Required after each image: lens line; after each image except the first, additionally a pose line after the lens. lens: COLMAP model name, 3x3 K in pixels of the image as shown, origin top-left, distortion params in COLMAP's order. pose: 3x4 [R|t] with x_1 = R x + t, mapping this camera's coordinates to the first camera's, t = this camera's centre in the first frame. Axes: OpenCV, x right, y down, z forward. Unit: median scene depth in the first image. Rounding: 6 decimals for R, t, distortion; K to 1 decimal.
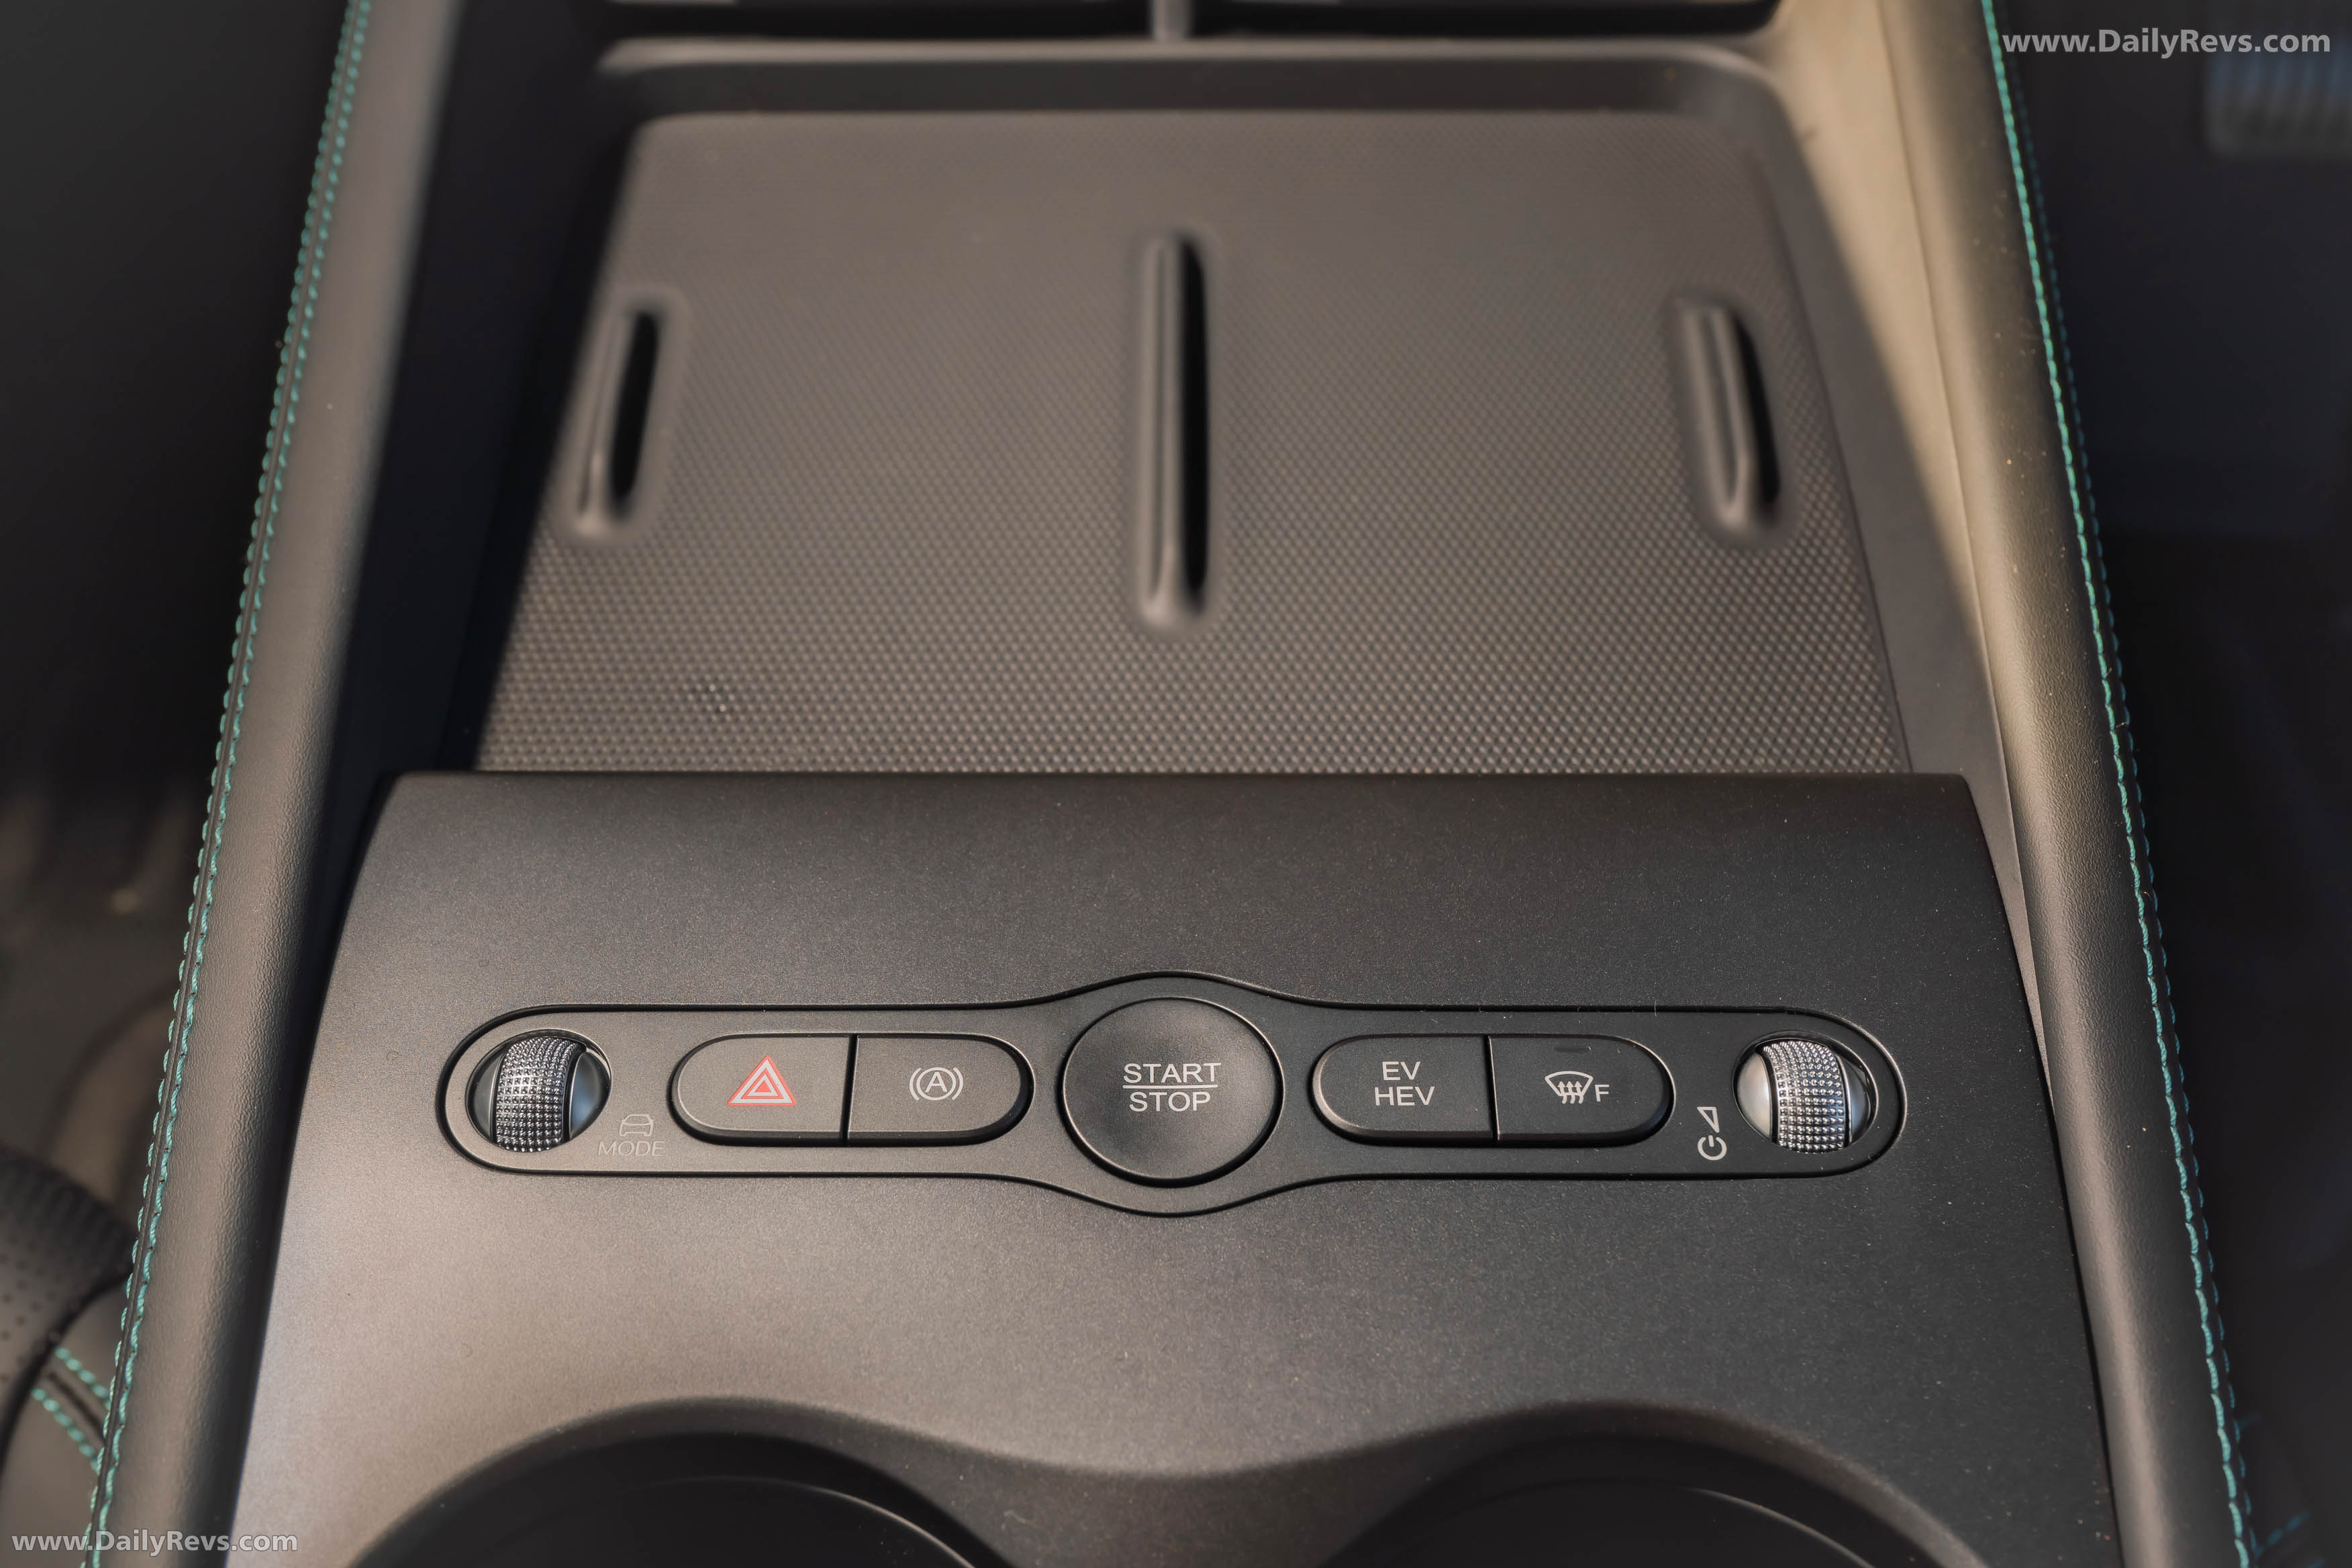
lens RADIAL K [[2501.4, 0, 1162.6], [0, 2501.4, 786.2], [0, 0, 1]] dist [-0.009391, 0.000000]
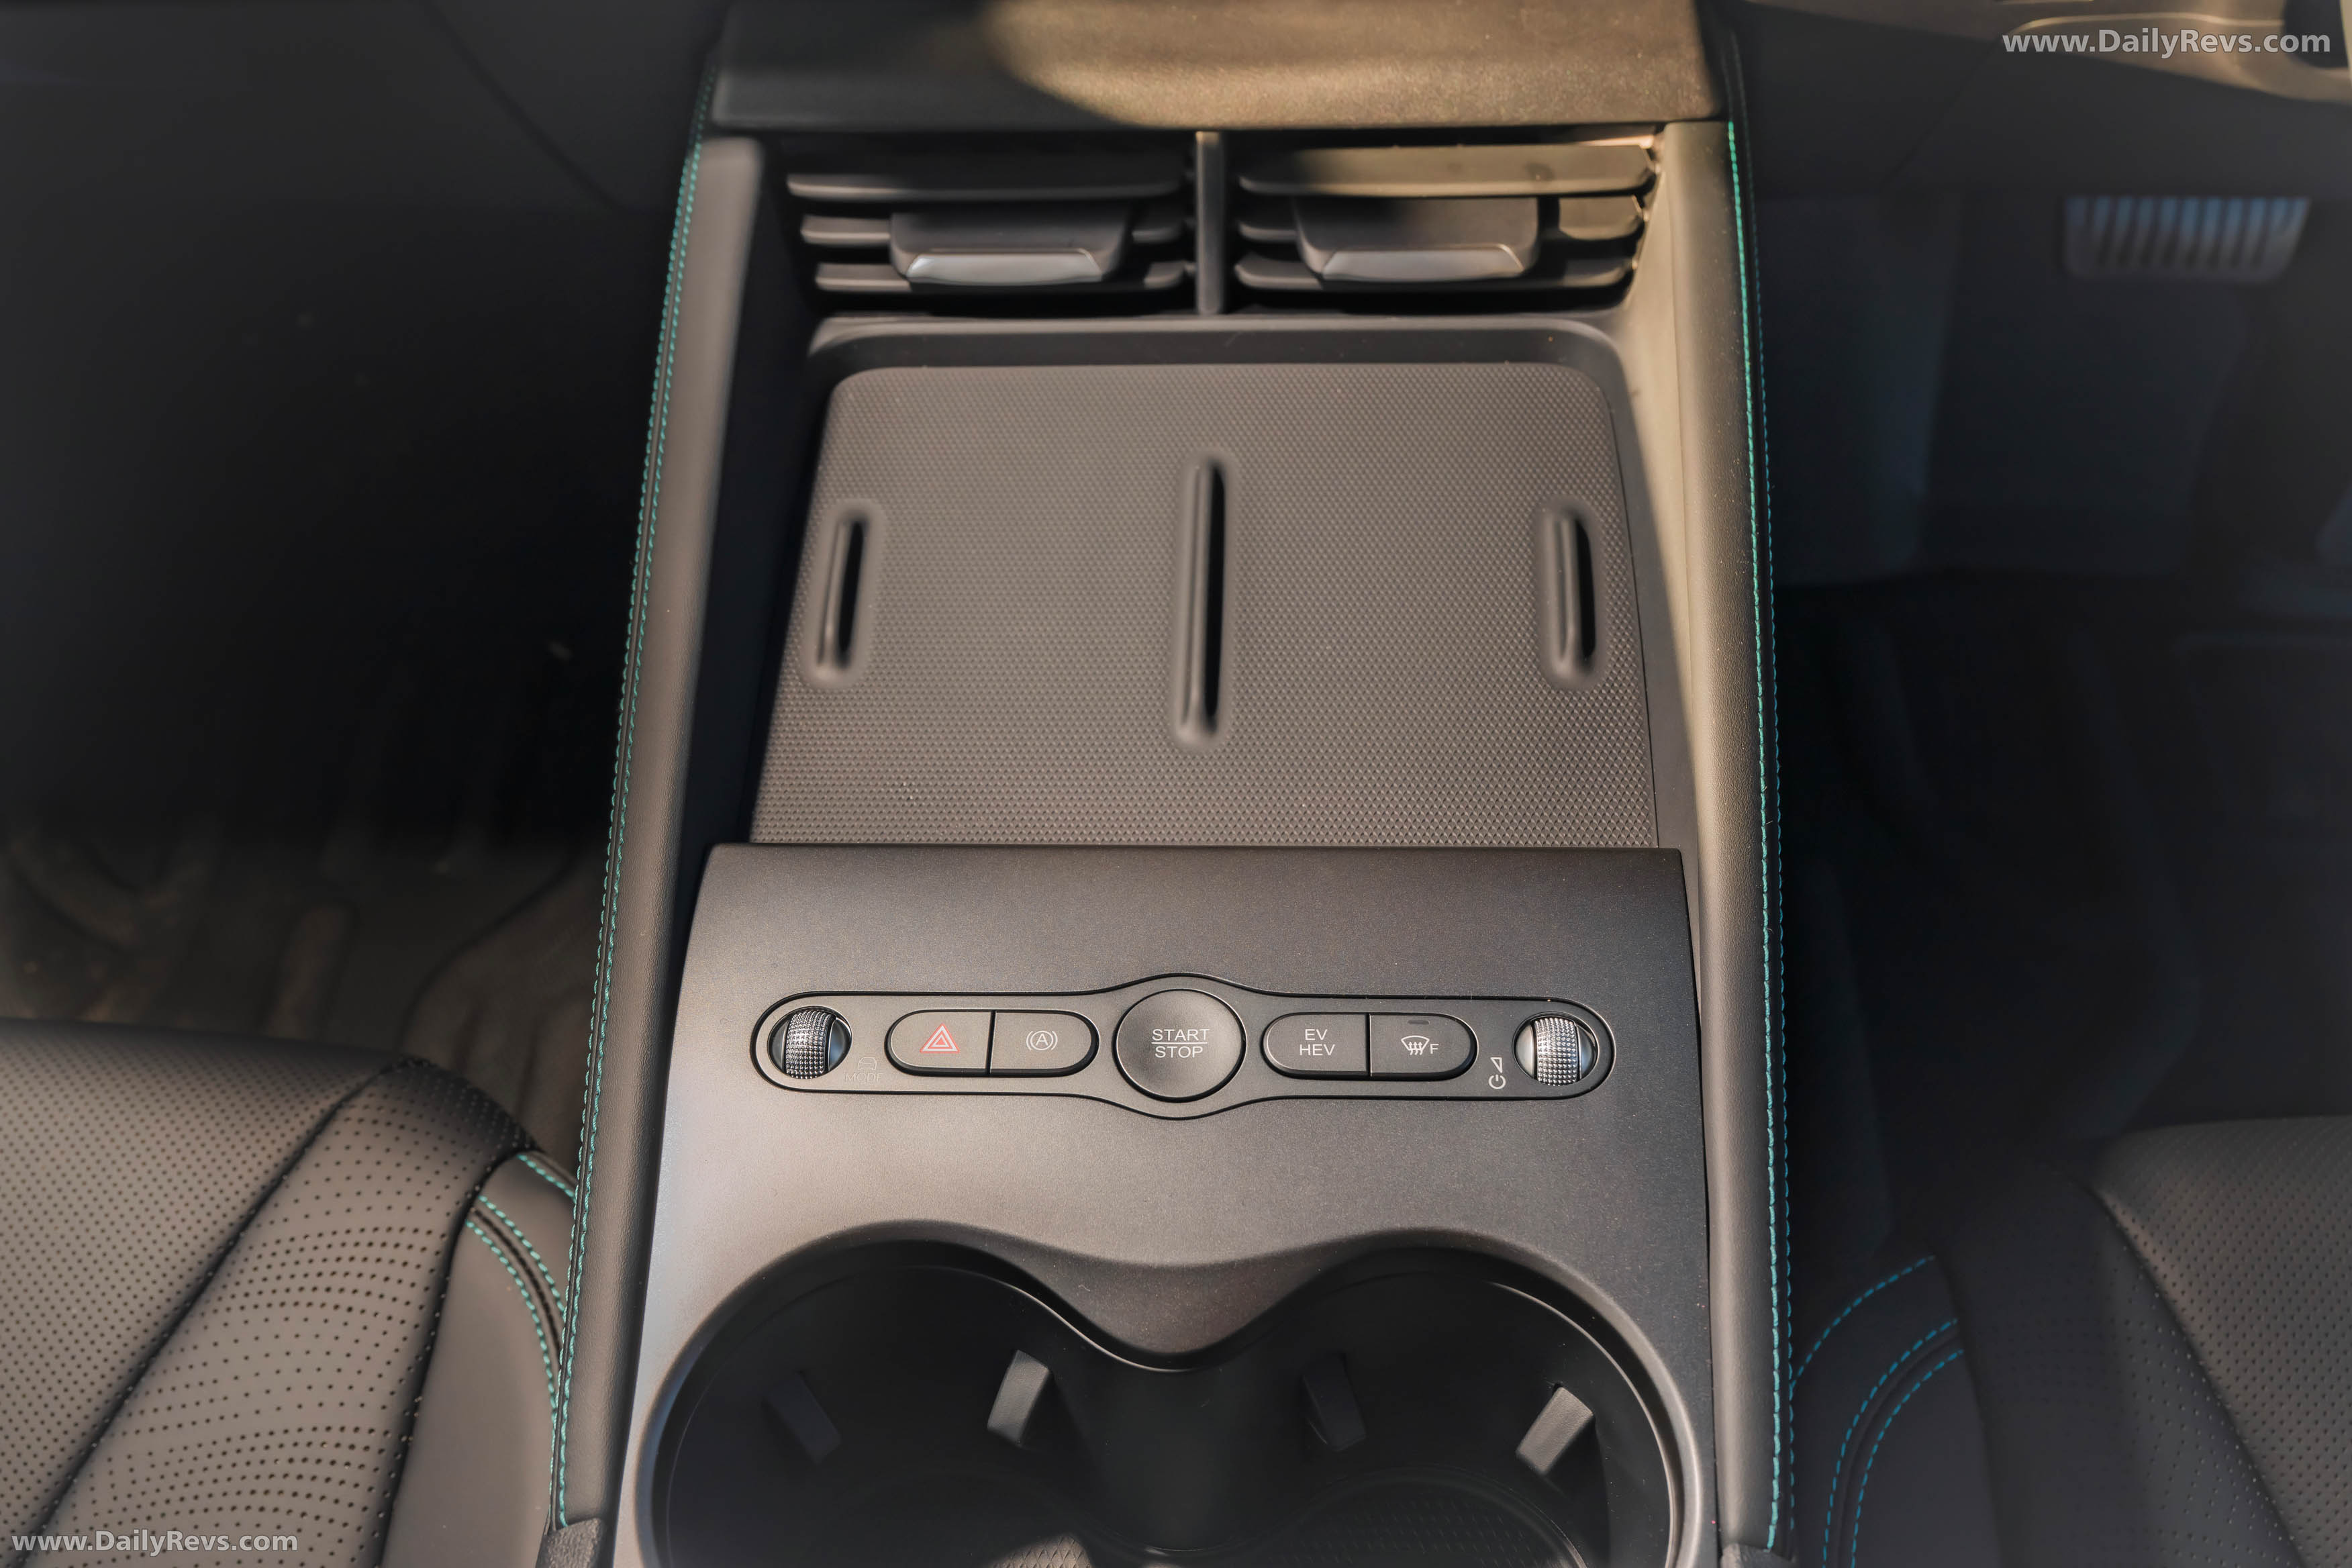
lens RADIAL K [[2501.4, 0, 1185.7], [0, 2501.4, 783.4], [0, 0, 1]] dist [-0.009391, 0.000000]
pose [[0.999067, 0.002766, -0.043095, 0.079178], [-0.000934, 0.999098, 0.042456, -0.126604], [0.043174, -0.042376, 0.998168, -0.679561]]
